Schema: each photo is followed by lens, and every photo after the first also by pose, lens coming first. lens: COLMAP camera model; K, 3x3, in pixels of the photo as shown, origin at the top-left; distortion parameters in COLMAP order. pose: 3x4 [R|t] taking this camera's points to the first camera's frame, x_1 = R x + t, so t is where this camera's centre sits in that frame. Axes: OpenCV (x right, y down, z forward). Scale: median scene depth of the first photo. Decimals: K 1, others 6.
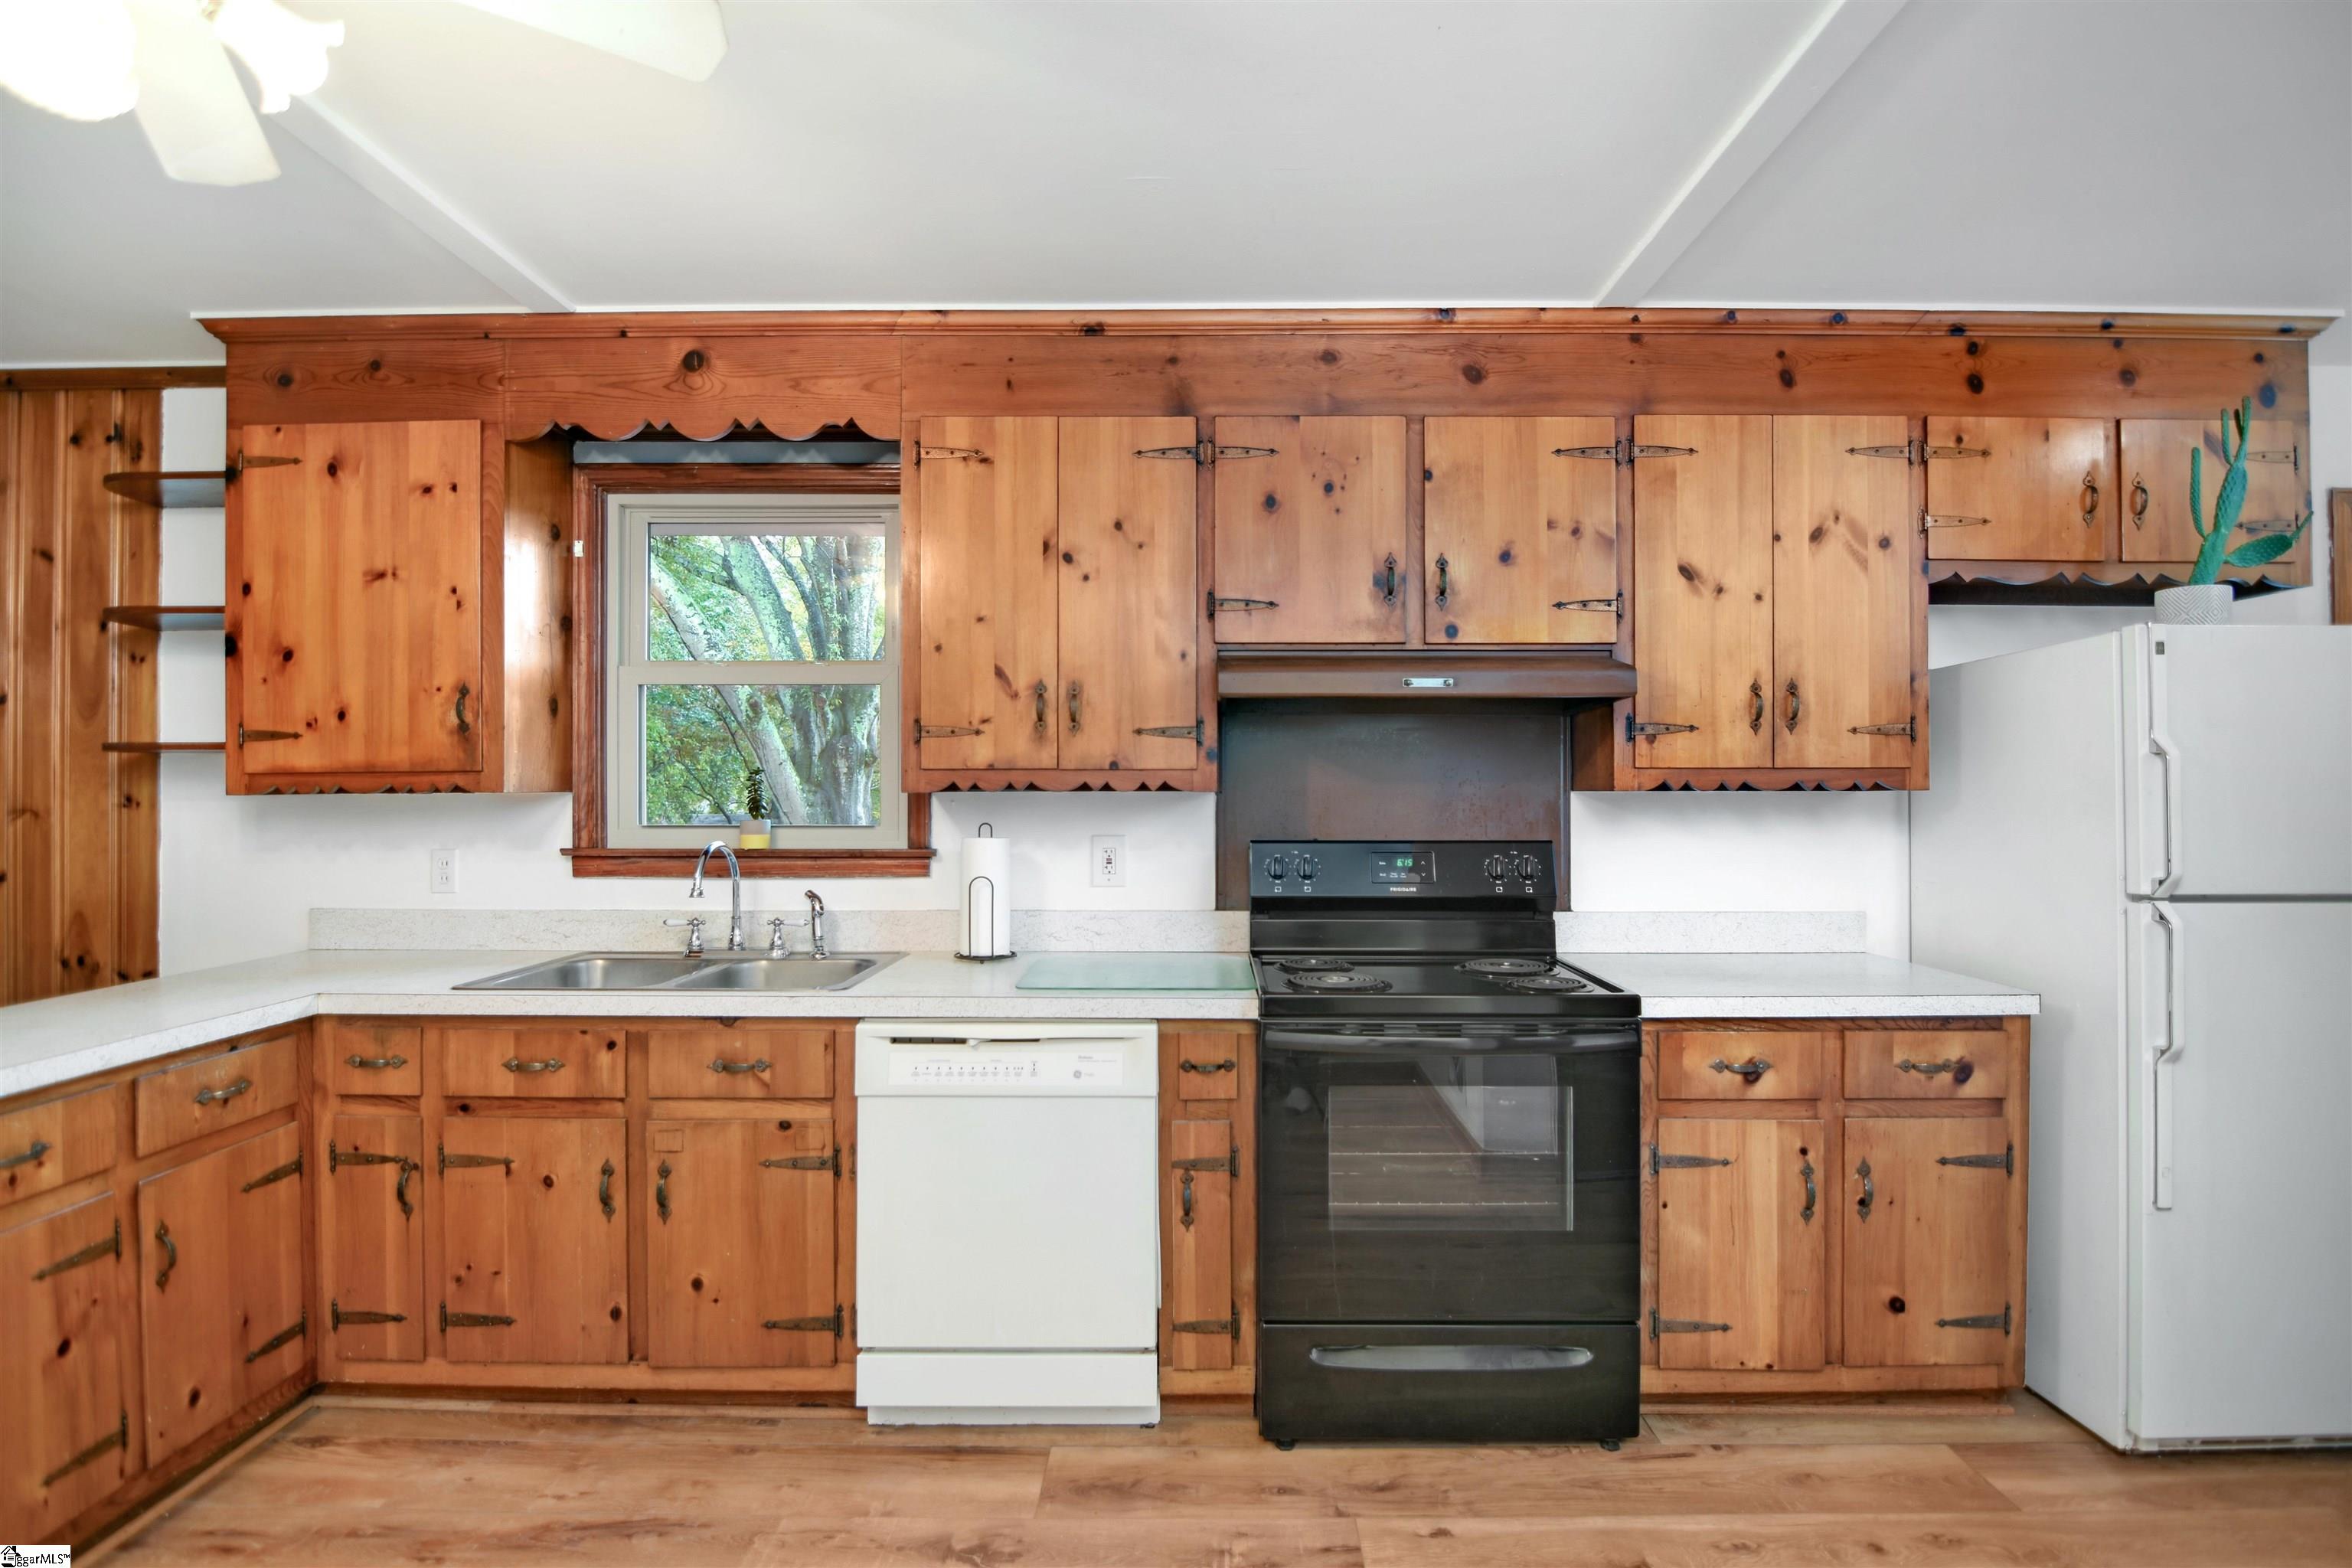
lens RADIAL K [[1157.8, 0, 1197.9], [0, 1157.8, 782.2], [0, 0, 1]] dist [-0.003461, -0.012213]
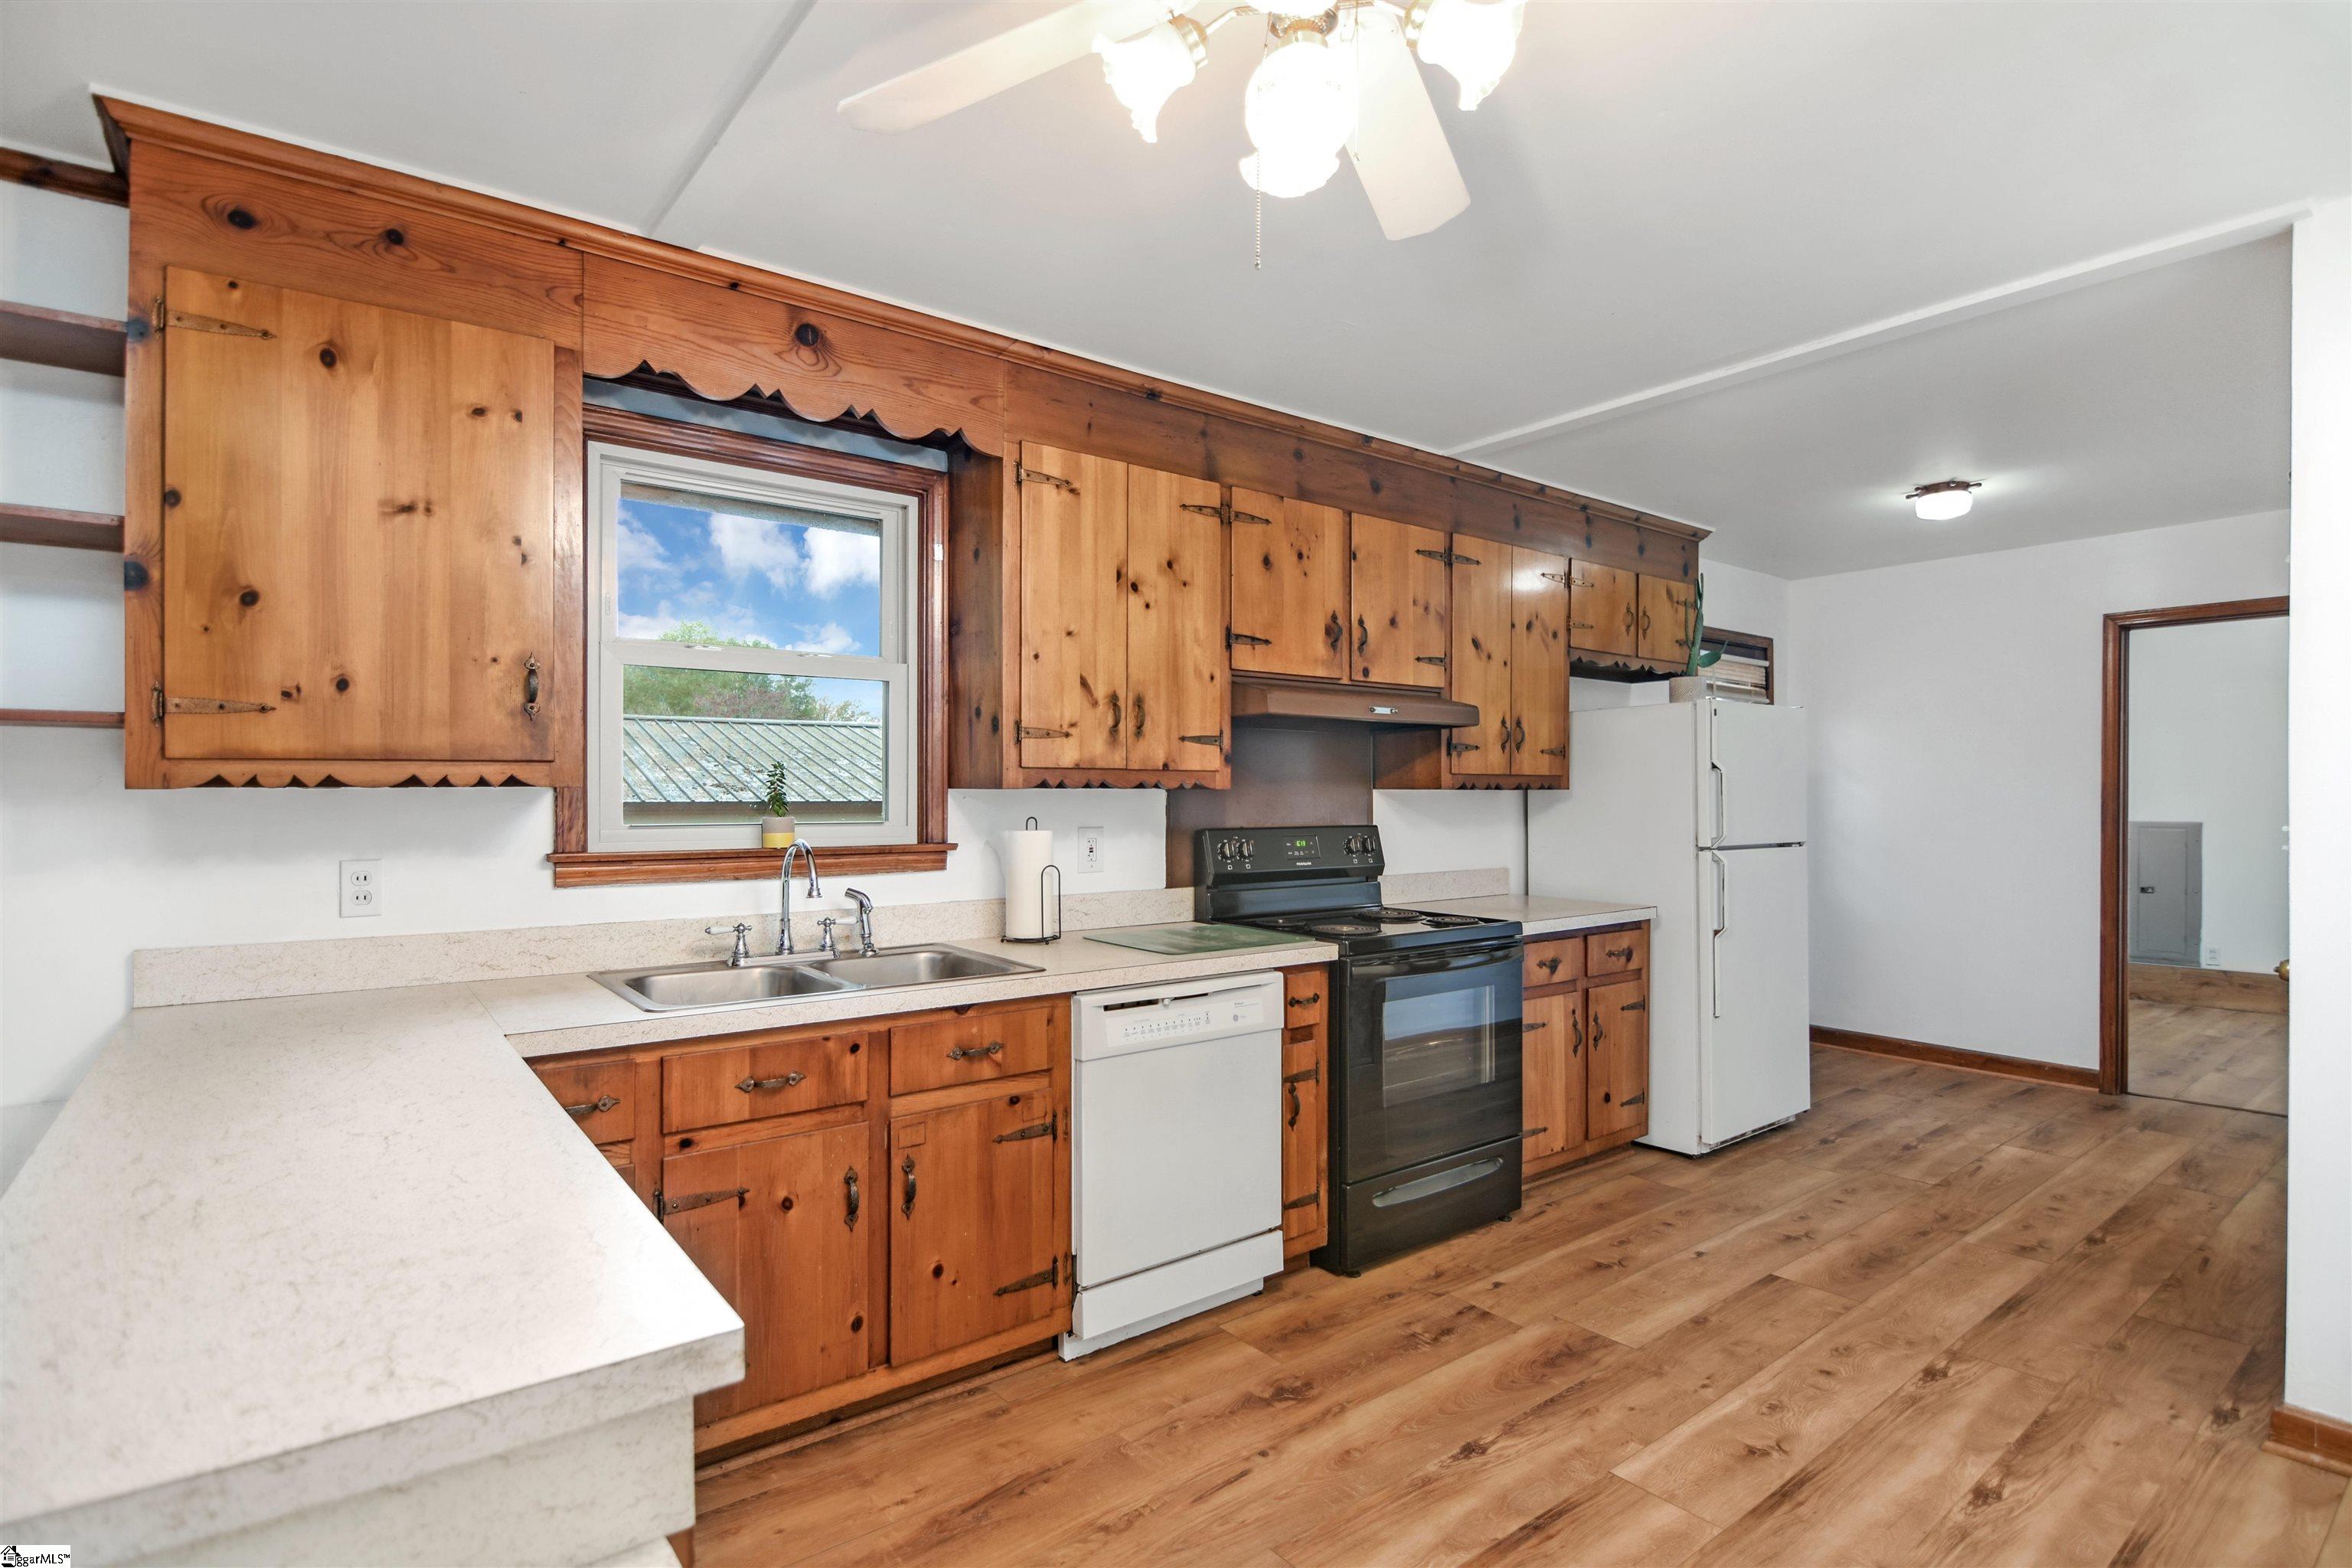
lens RADIAL K [[1142.9, 0, 1186.8], [0, 1142.9, 786.2], [0, 0, 1]] dist [-0.001726, -0.011600]
pose [[0.786659, 0.004826, 0.617369, -0.780710], [-0.007781, 0.999968, 0.002098, 0.003039], [-0.617339, -0.006454, 0.786671, 0.066228]]
